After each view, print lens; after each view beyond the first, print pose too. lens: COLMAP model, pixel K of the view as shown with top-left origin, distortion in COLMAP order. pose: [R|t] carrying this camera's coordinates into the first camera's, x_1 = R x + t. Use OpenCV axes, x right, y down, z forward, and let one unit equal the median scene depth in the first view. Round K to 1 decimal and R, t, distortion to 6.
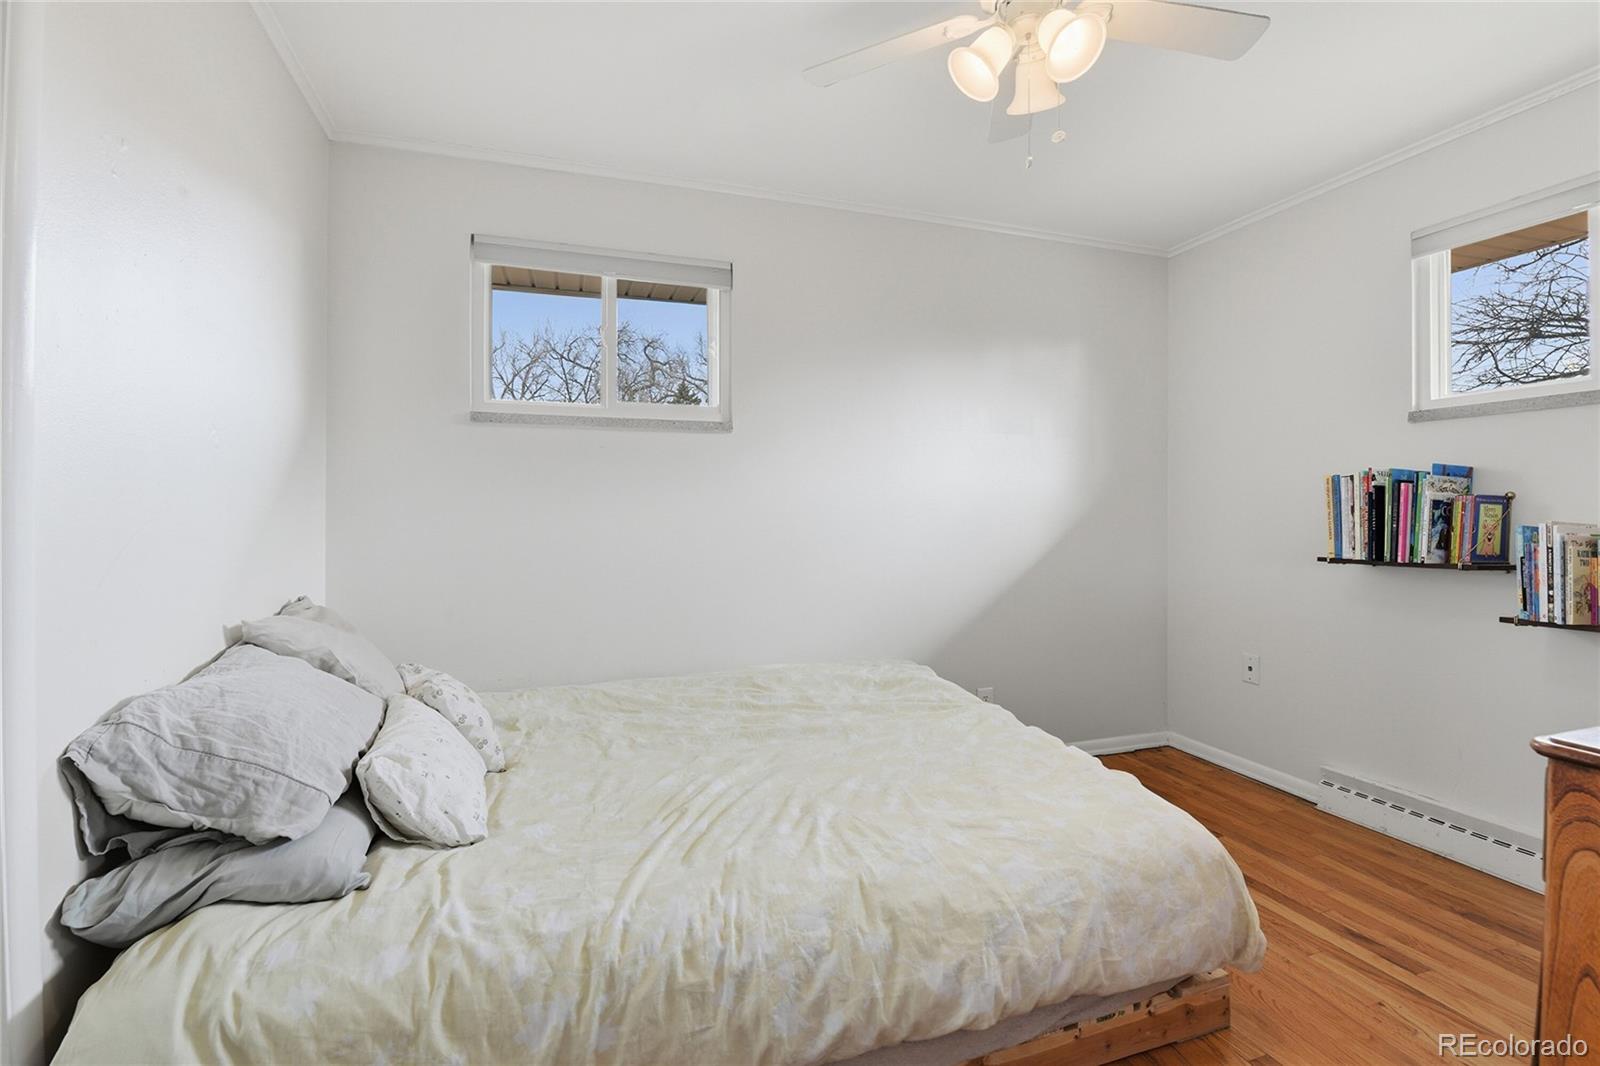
lens RADIAL K [[714.6, 0, 805.6], [0, 714.6, 528.7], [0, 0, 1]] dist [0.002626, -0.010139]
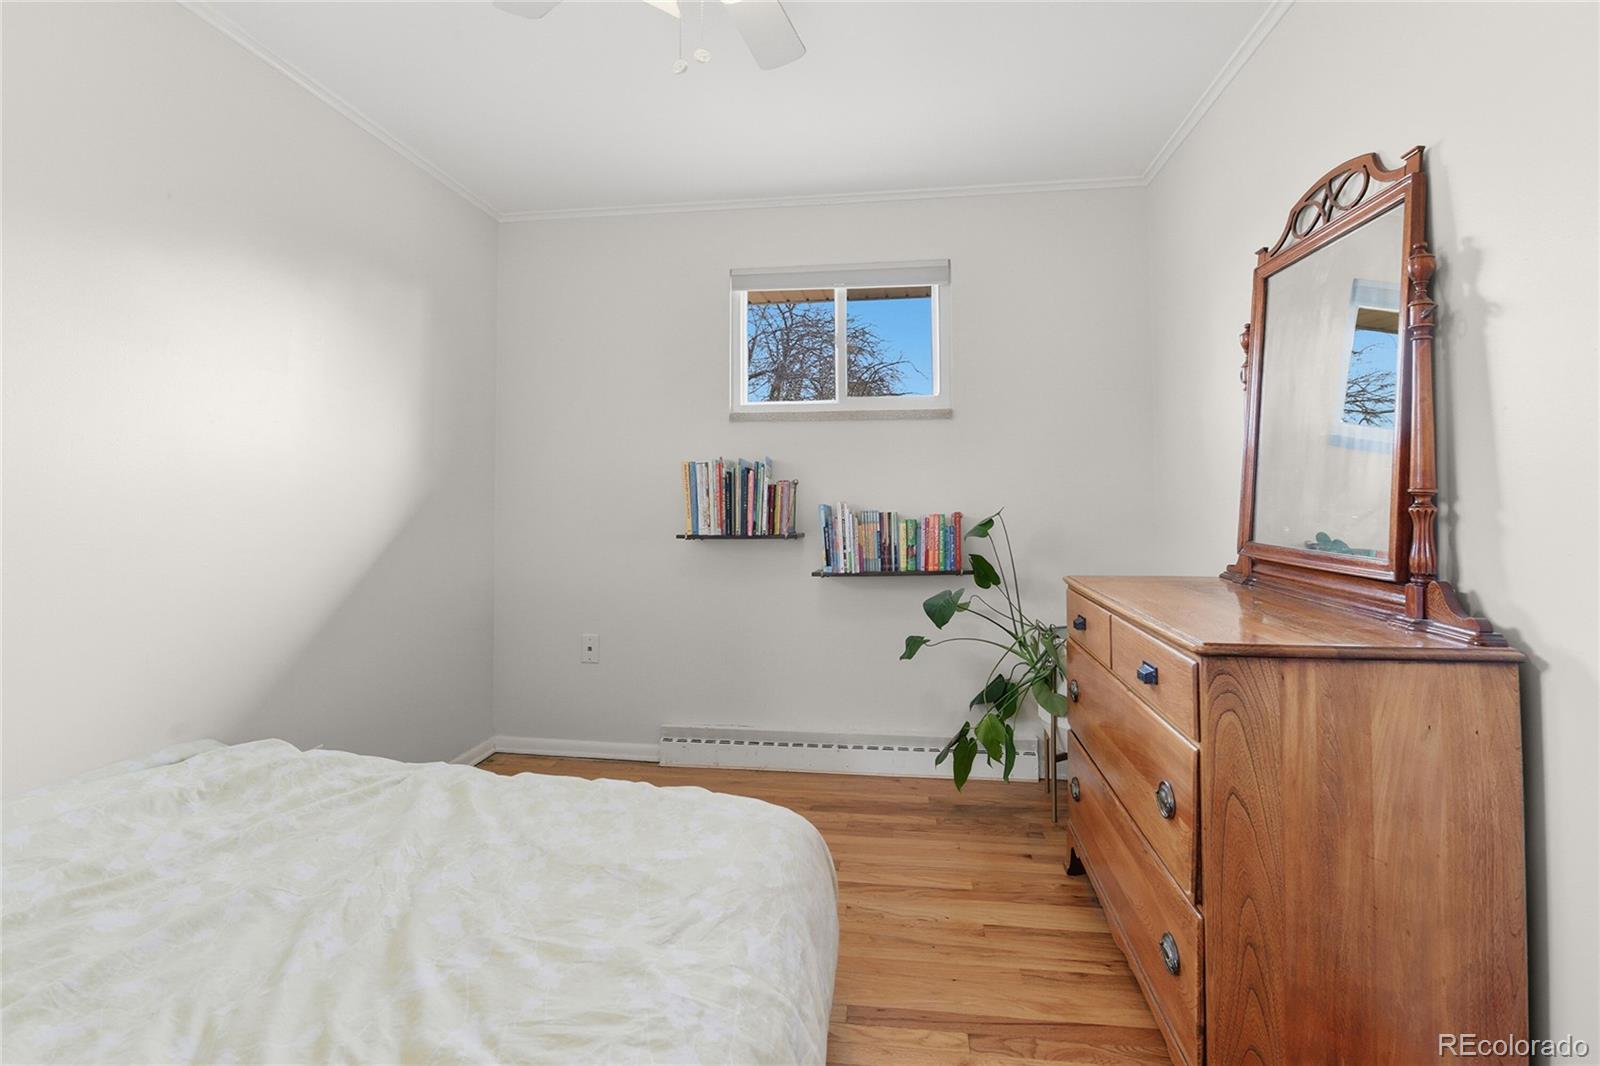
lens RADIAL K [[735.4, 0, 800.5], [0, 735.4, 470.4], [0, 0, 1]] dist [-0.003244, -0.000934]
pose [[0.450494, 0.029646, 0.892287, -0.239291], [0.020307, 0.998850, -0.043439, -0.007300], [-0.892549, 0.037689, 0.449373, 0.335358]]
